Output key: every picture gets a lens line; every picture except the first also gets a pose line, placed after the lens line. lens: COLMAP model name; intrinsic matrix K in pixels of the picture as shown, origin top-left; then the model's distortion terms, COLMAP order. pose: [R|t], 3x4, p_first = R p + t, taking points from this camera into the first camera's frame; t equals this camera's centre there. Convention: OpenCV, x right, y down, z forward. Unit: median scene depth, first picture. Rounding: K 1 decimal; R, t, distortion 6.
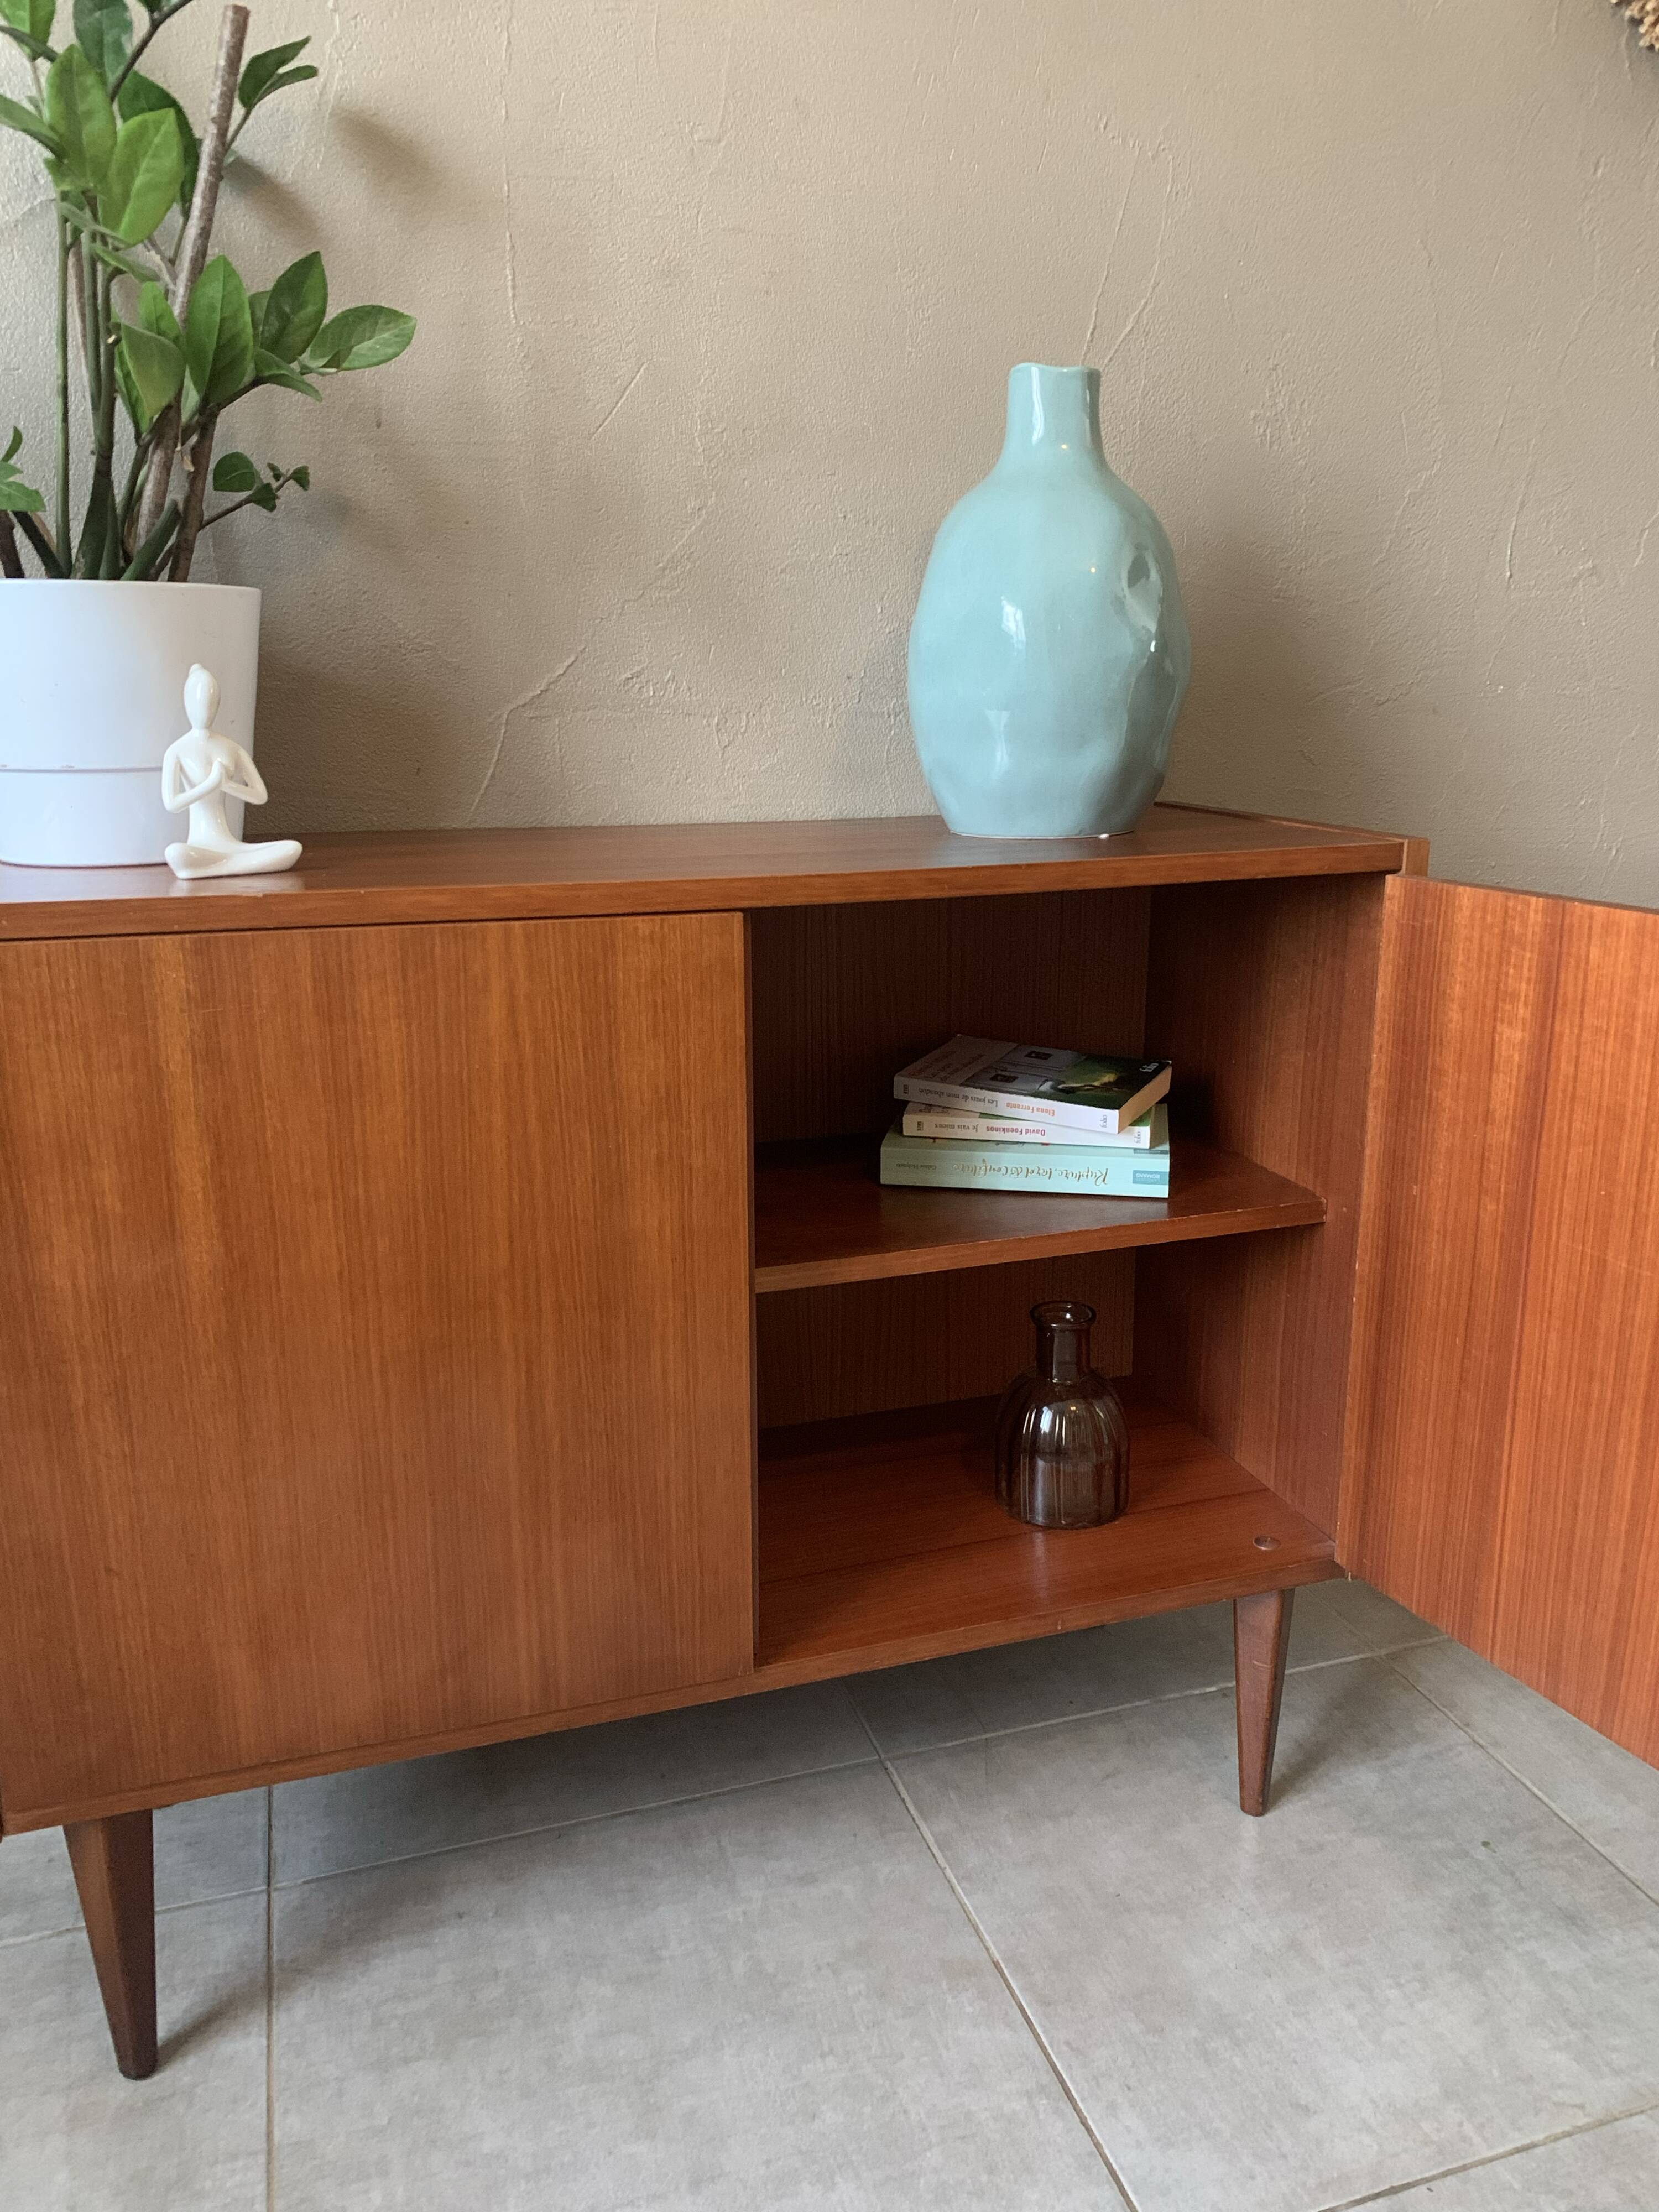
lens RADIAL K [[1705.4, 0, 847.7], [0, 1705.4, 1099.4], [0, 0, 1]] dist [0.006690, -0.000993]
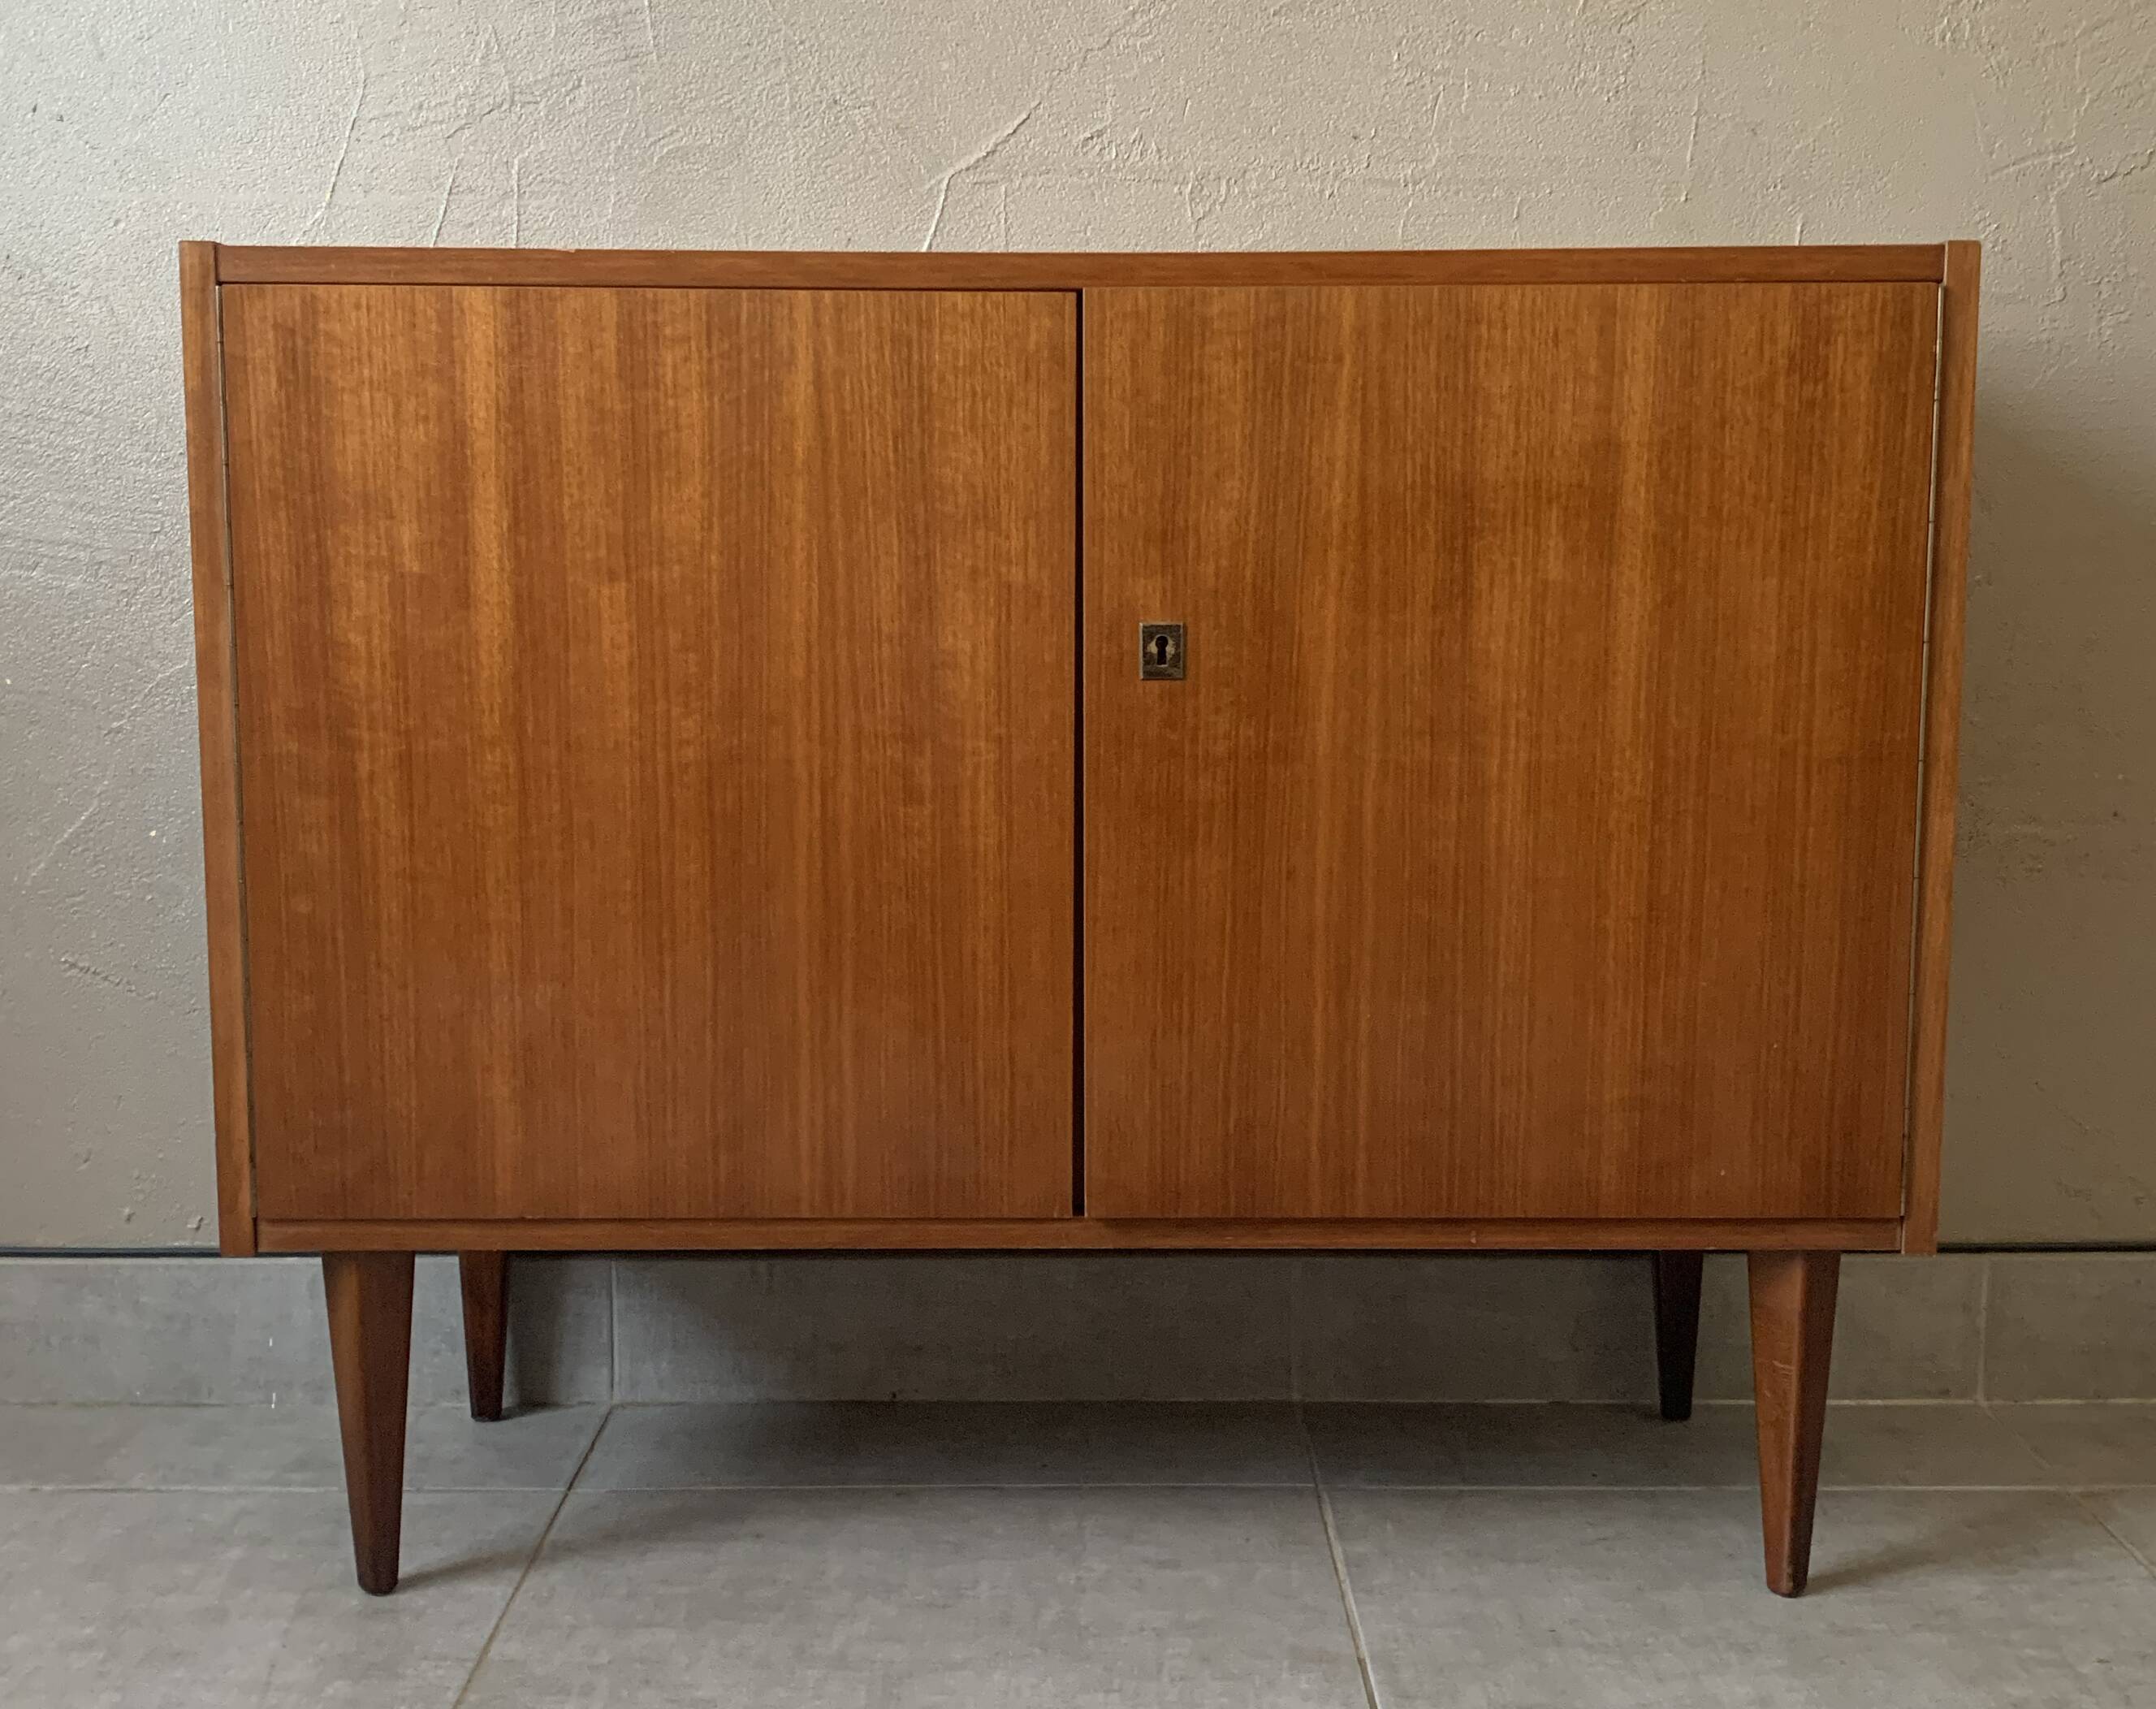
lens RADIAL K [[2499.8, 0, 1079.3], [0, 2499.8, 847.4], [0, 0, 1]] dist [0.170624, -0.557342]
pose [[0.950035, 0.044593, -0.308941, 0.313310], [-0.082228, 0.990537, -0.109887, 0.281535], [0.301117, 0.129800, 0.944712, -0.188458]]
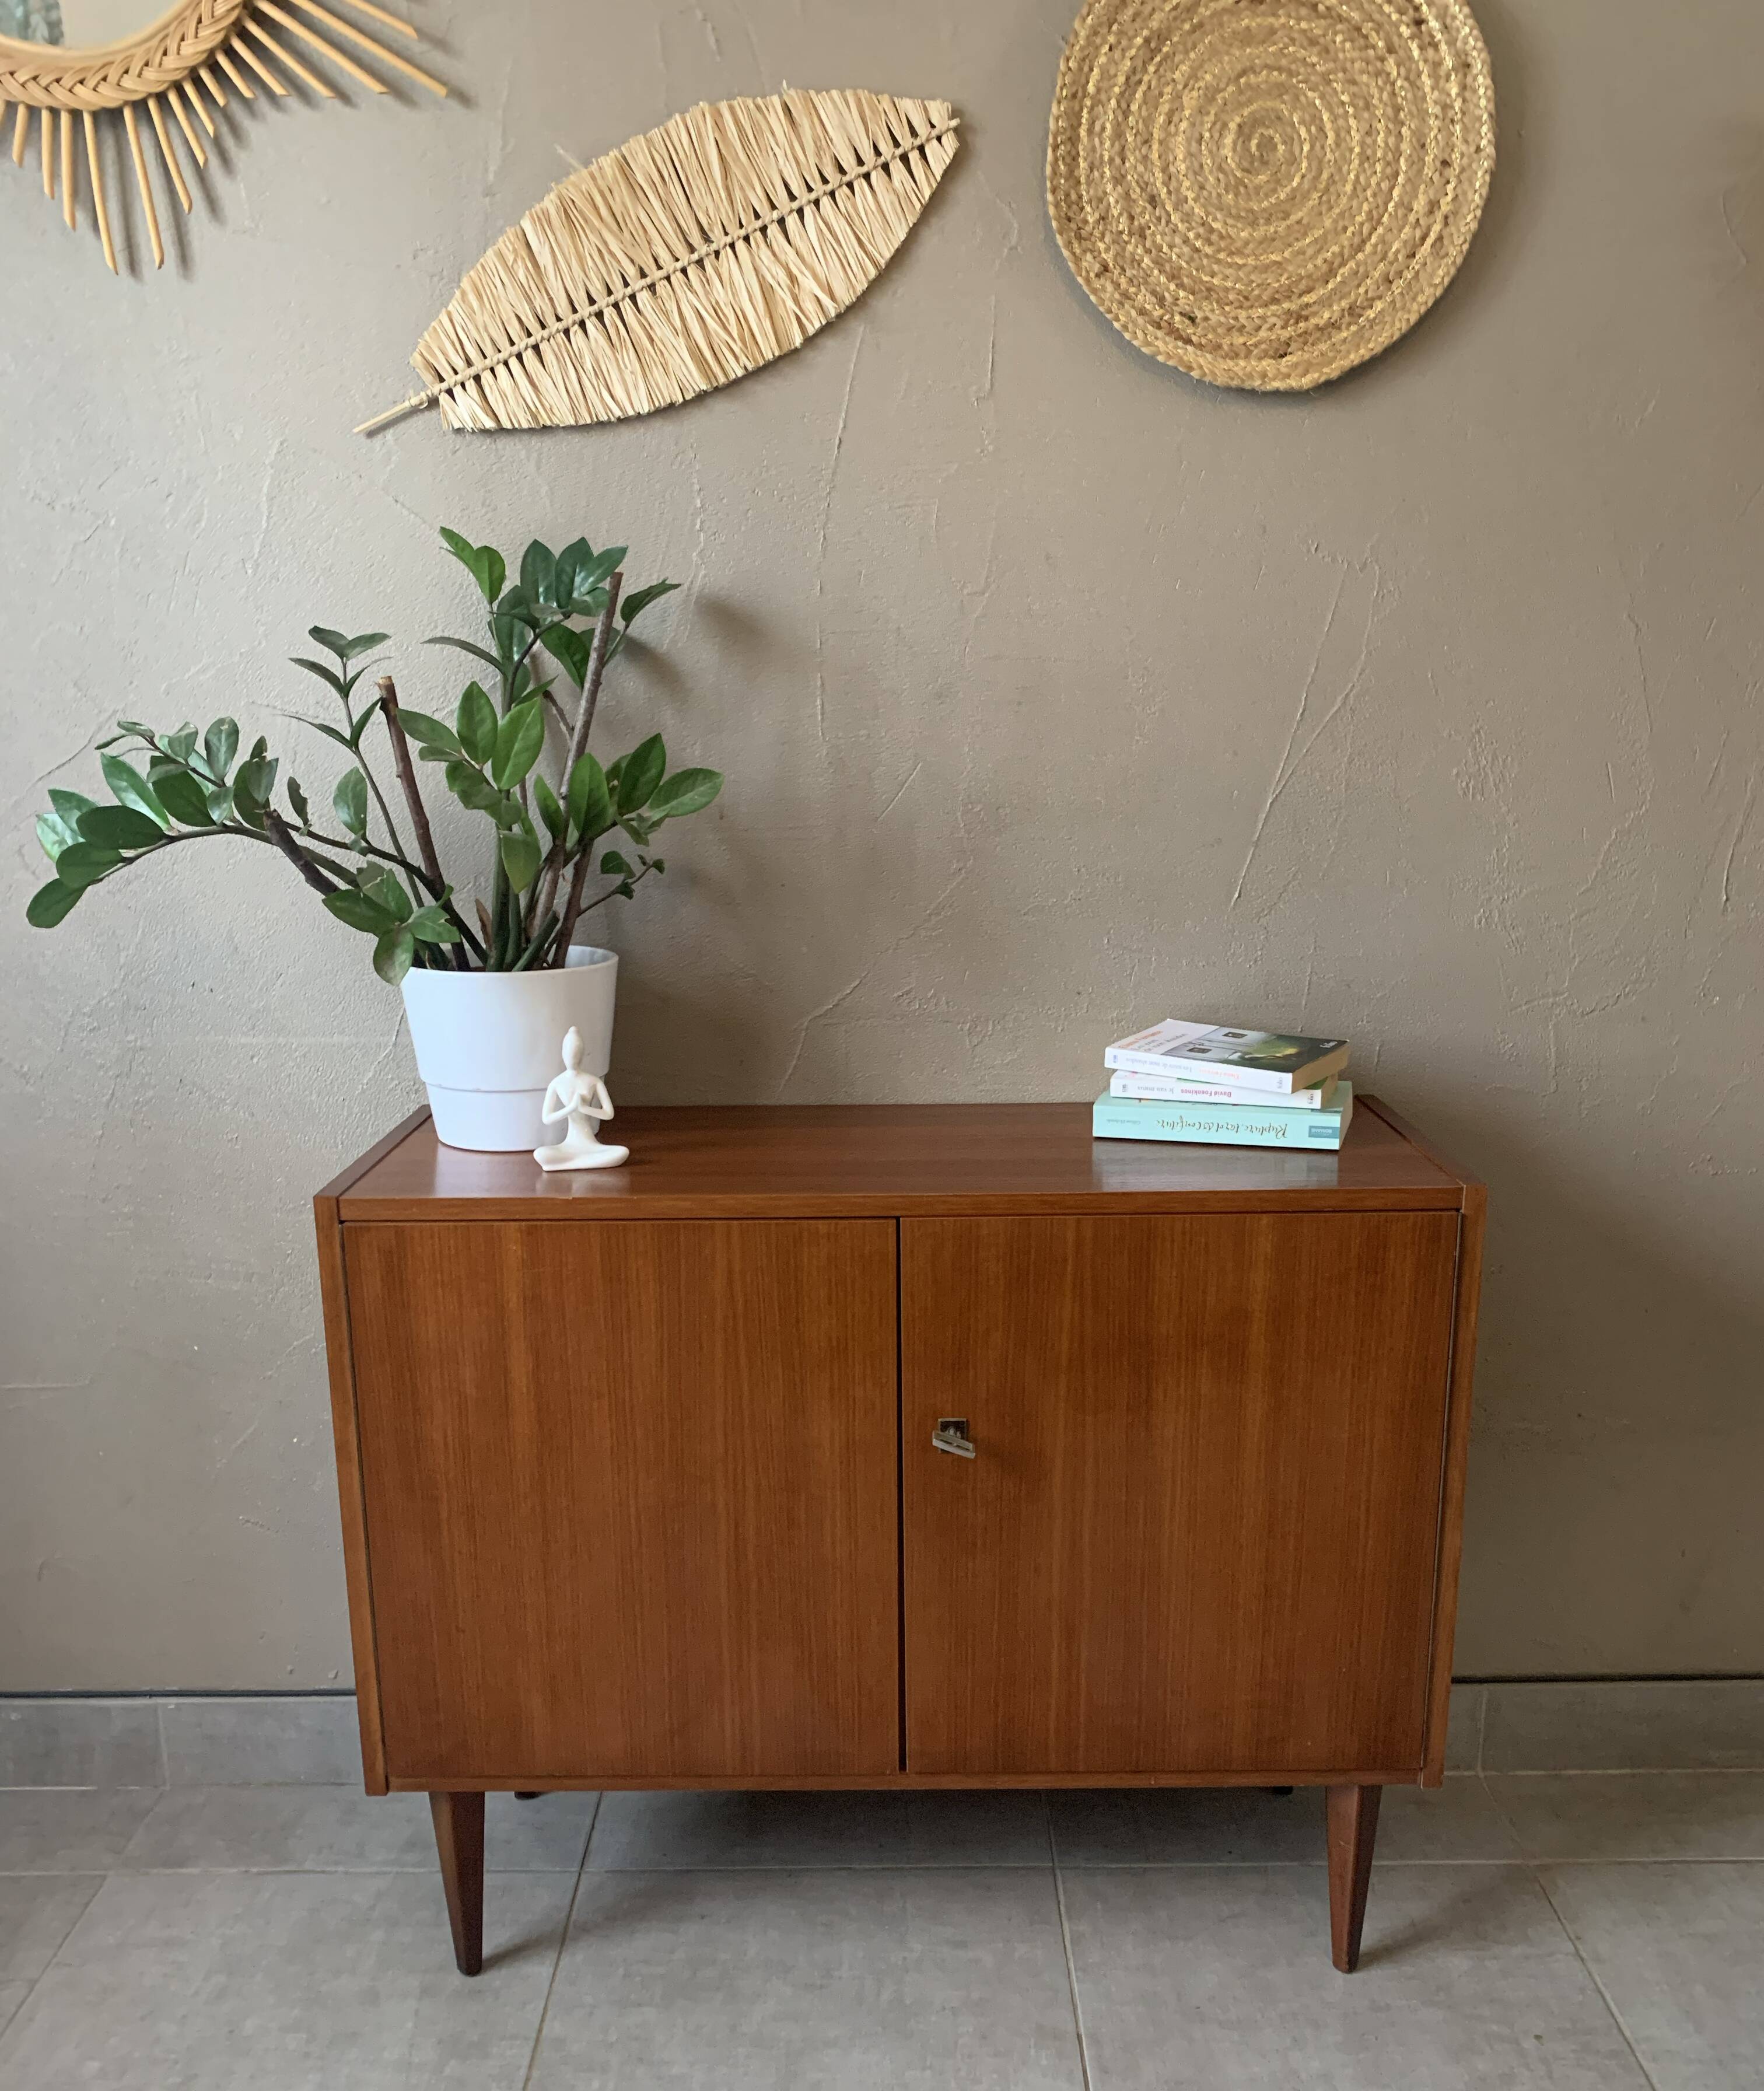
lens RADIAL K [[1792.2, 0, 875.3], [0, 1792.2, 1181.2], [0, 0, 1]] dist [0.107408, -0.240639]
pose [[0.948027, 0.074235, -0.309409, 0.320585], [-0.072036, 0.997230, 0.018544, -0.145593], [0.309929, 0.004708, 0.950748, -0.340879]]
